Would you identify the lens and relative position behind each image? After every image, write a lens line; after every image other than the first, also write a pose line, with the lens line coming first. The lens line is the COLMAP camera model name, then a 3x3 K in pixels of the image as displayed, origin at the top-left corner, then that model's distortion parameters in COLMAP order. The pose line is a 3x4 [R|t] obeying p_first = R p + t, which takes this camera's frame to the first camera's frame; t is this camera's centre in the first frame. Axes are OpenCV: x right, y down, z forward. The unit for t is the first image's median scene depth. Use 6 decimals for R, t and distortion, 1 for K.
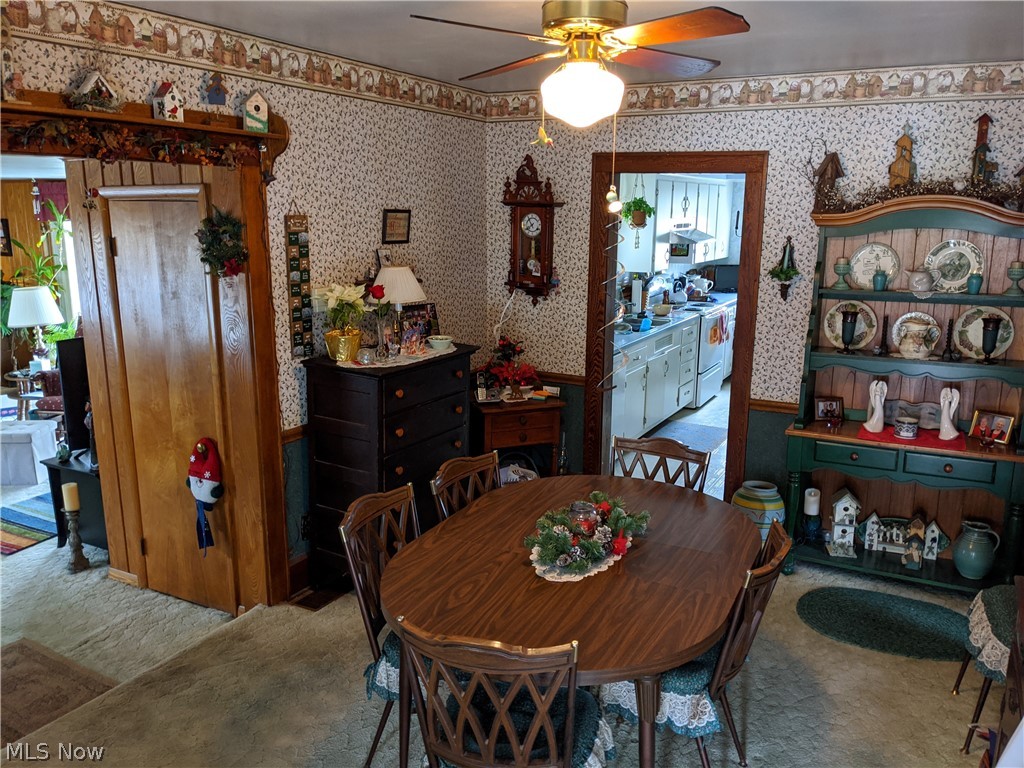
lens RADIAL K [[807.8, 0, 513.1], [0, 807.8, 386.5], [0, 0, 1]] dist [0.048317, -0.082987]
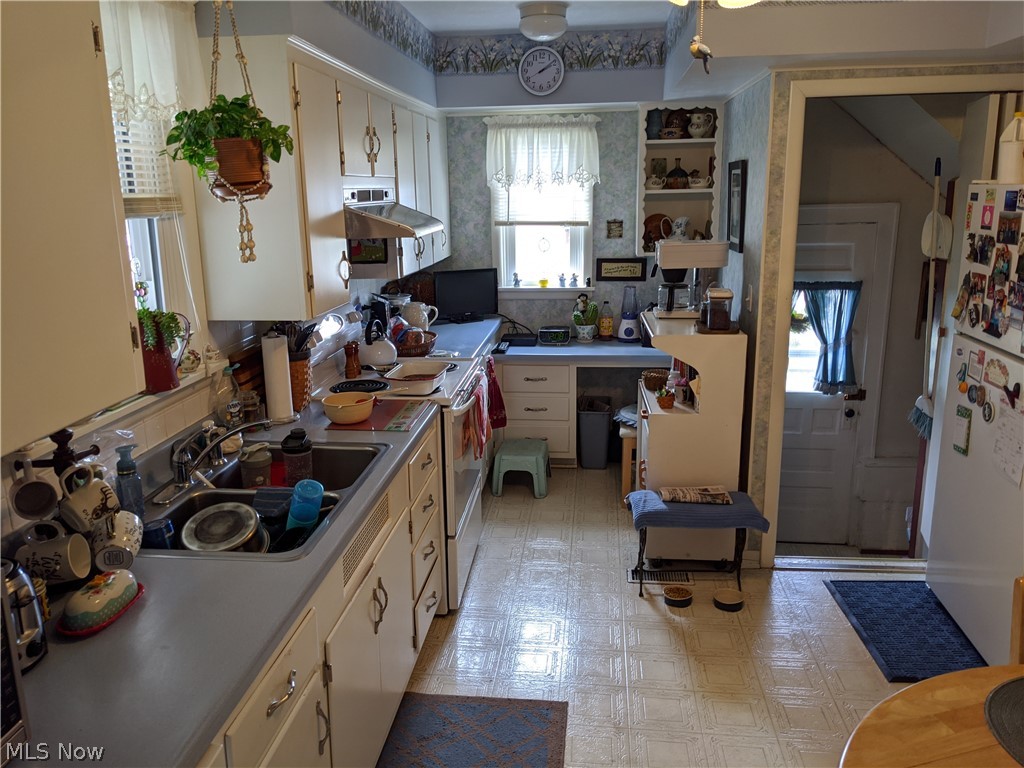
lens RADIAL K [[807.8, 0, 512.4], [0, 807.8, 382.1], [0, 0, 1]] dist [0.048317, -0.082987]
pose [[0.920577, -0.114419, 0.373425, 0.106024], [0.110840, 0.993351, 0.031121, -0.104544], [-0.374503, 0.012741, 0.927138, 0.572630]]
